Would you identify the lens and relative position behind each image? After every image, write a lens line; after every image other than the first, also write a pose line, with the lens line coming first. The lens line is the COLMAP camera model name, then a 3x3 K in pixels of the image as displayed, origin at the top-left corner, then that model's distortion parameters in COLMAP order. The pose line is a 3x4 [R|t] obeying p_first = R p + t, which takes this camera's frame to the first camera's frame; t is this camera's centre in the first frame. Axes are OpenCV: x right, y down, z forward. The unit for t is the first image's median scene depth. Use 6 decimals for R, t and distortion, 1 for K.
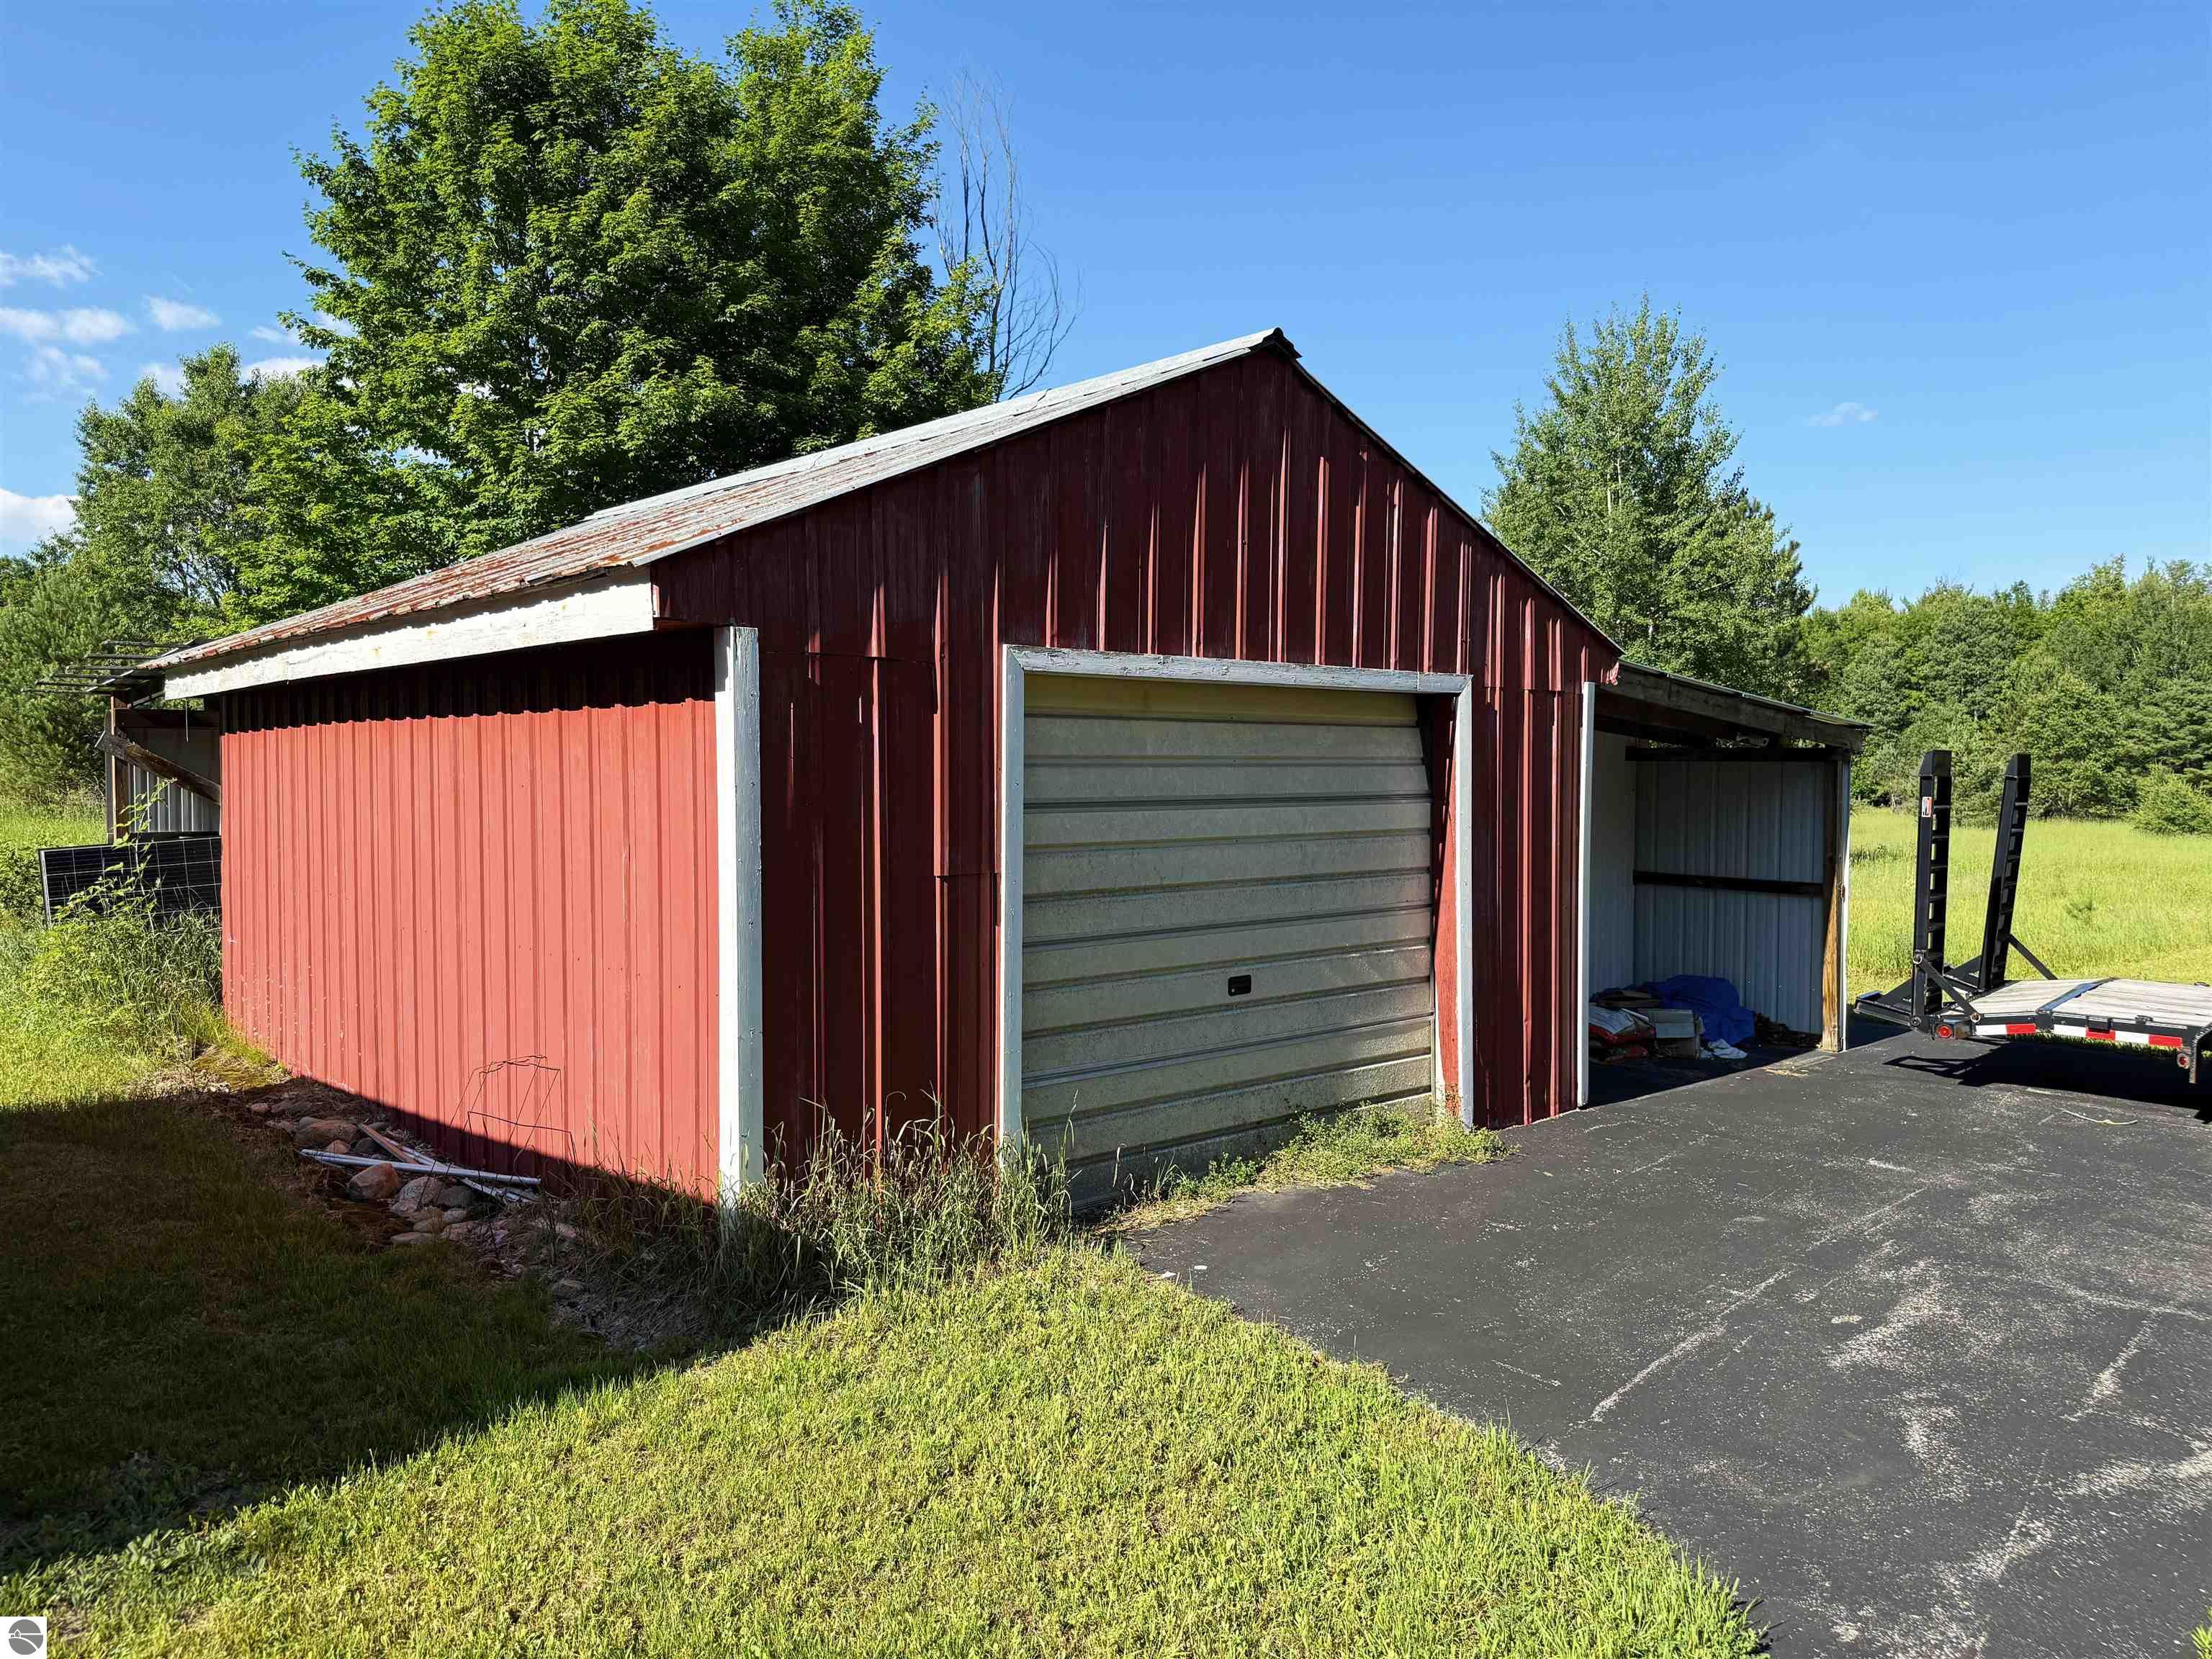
lens RADIAL K [[1539.6, 0, 1106.0], [0, 1539.6, 829.5], [0, 0, 1]] dist [0.001523, -0.000823]
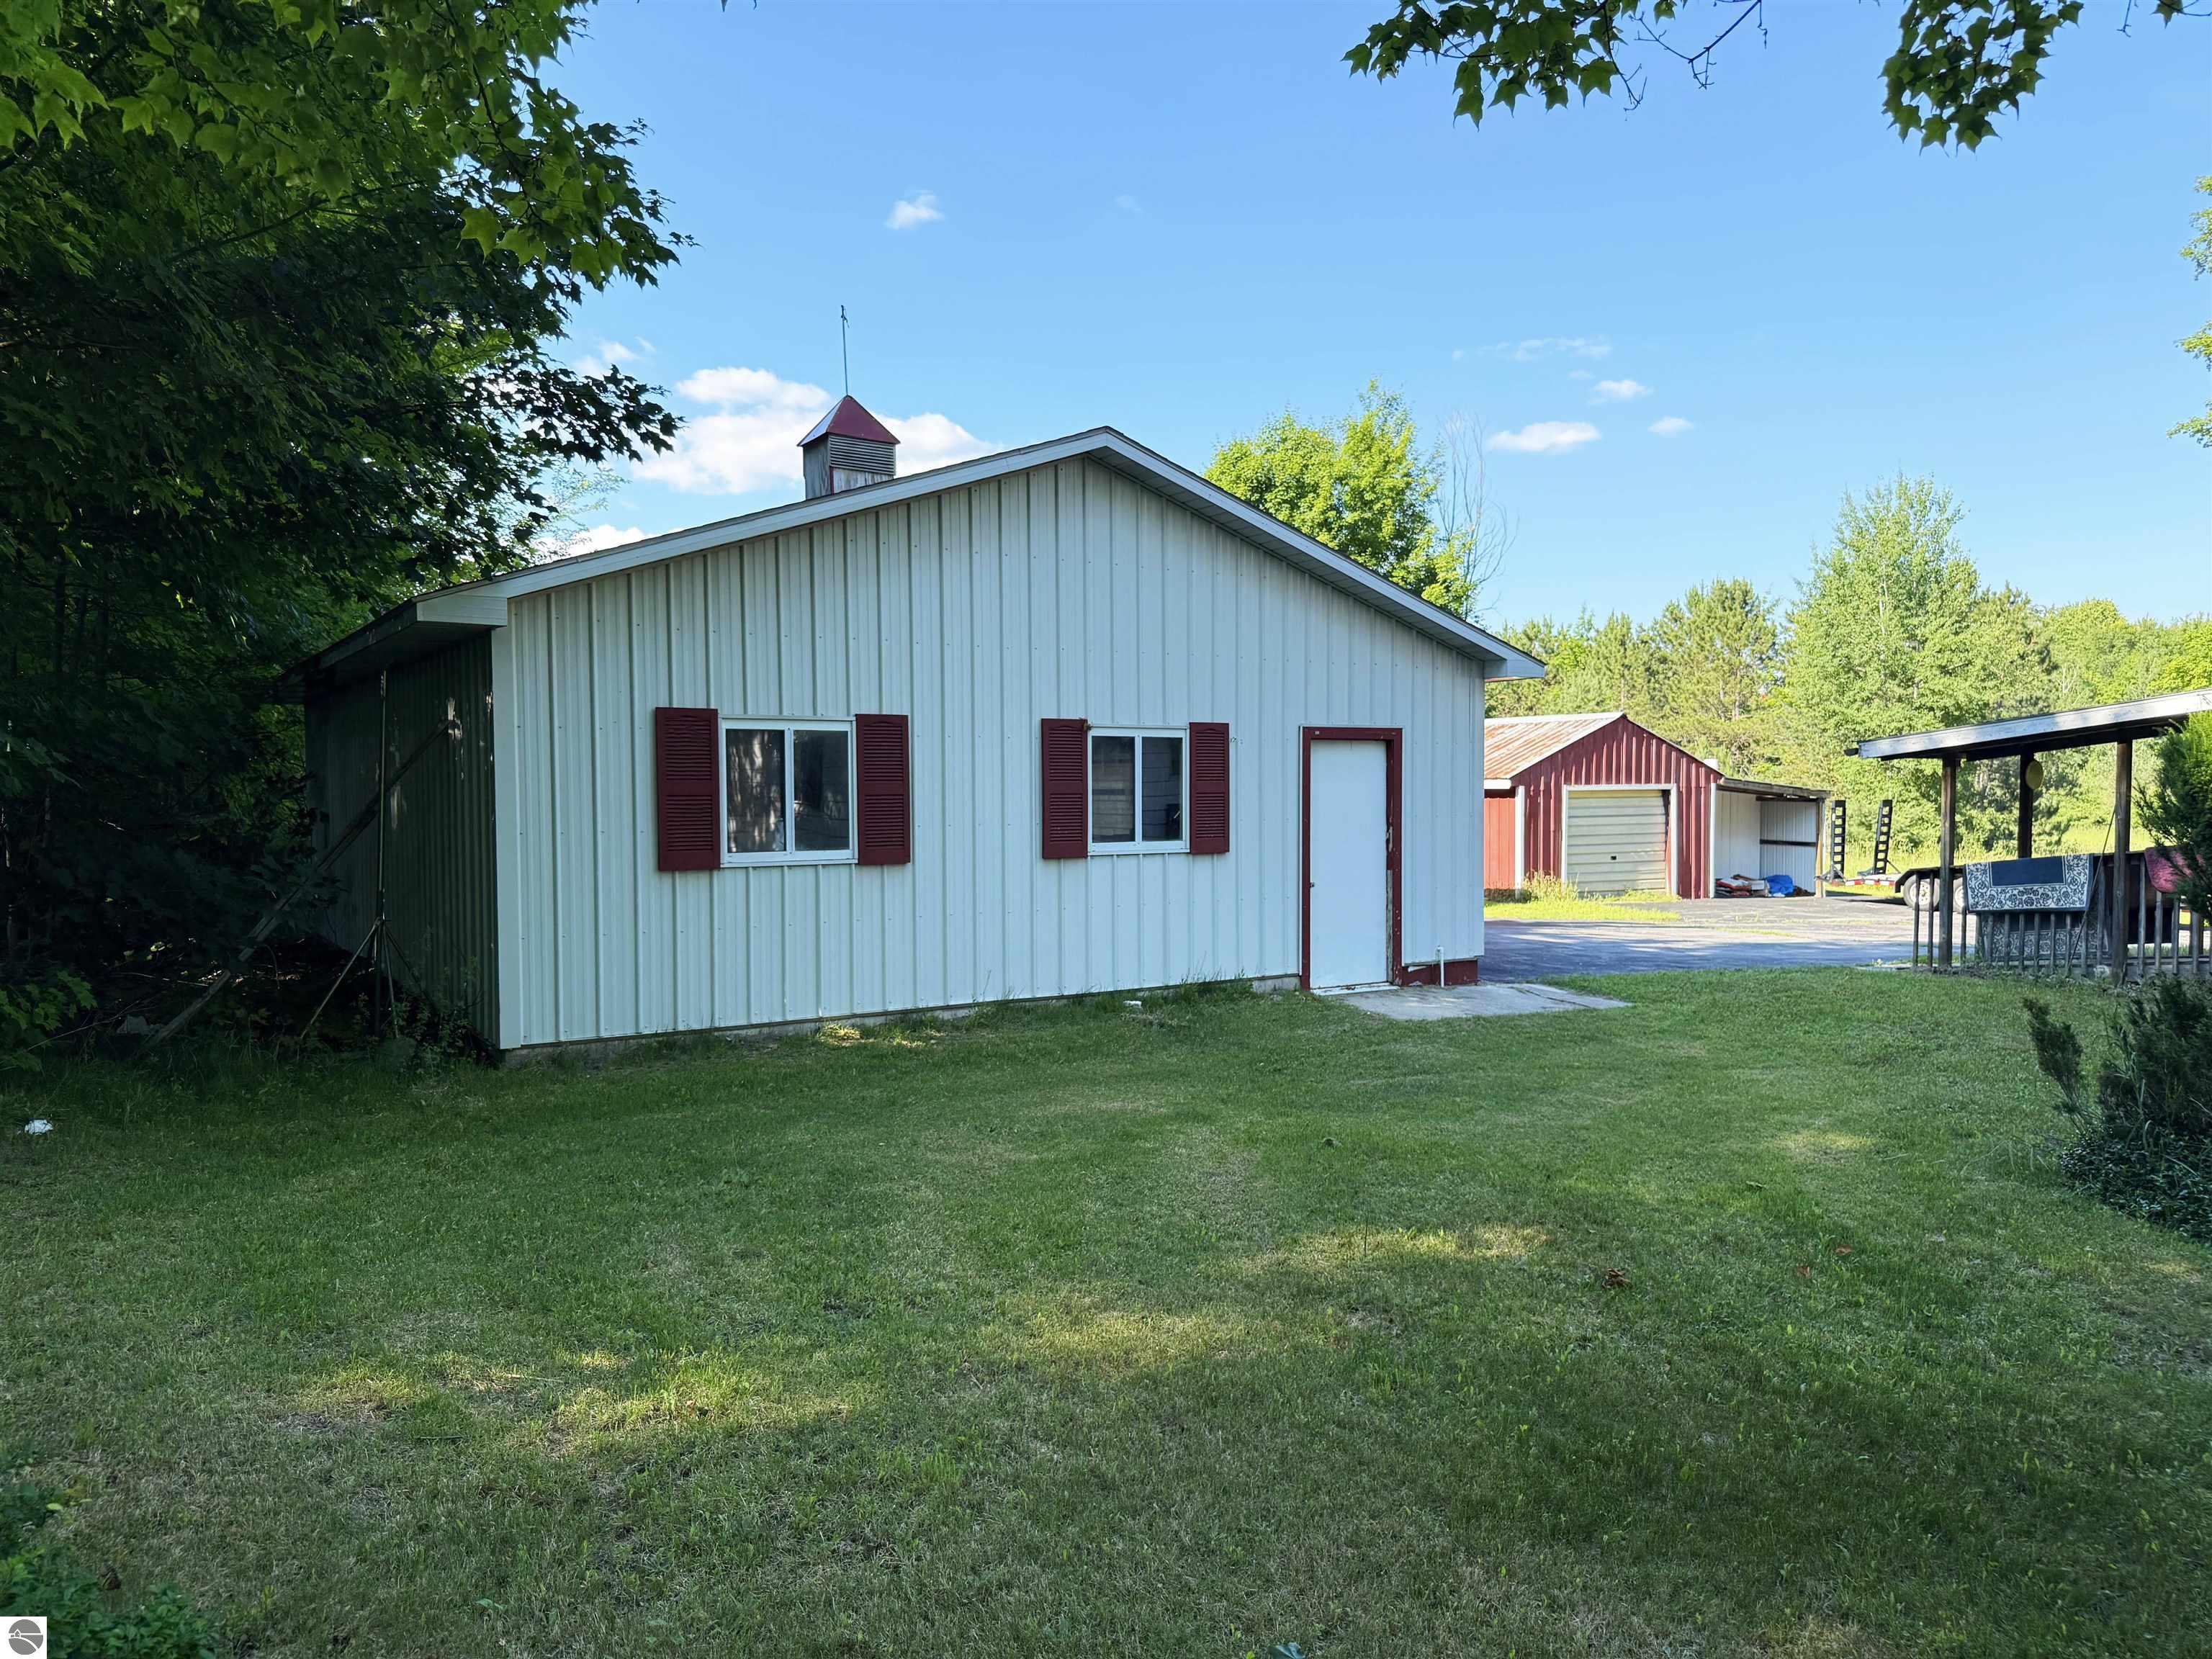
lens RADIAL K [[1539.6, 0, 1106.0], [0, 1539.6, 829.5], [0, 0, 1]] dist [0.001523, -0.000823]
pose [[0.972950, -0.000495, -0.231016, -0.271935], [-0.001184, 0.999974, -0.007127, 0.046720], [0.231013, 0.007208, 0.972924, -3.173442]]
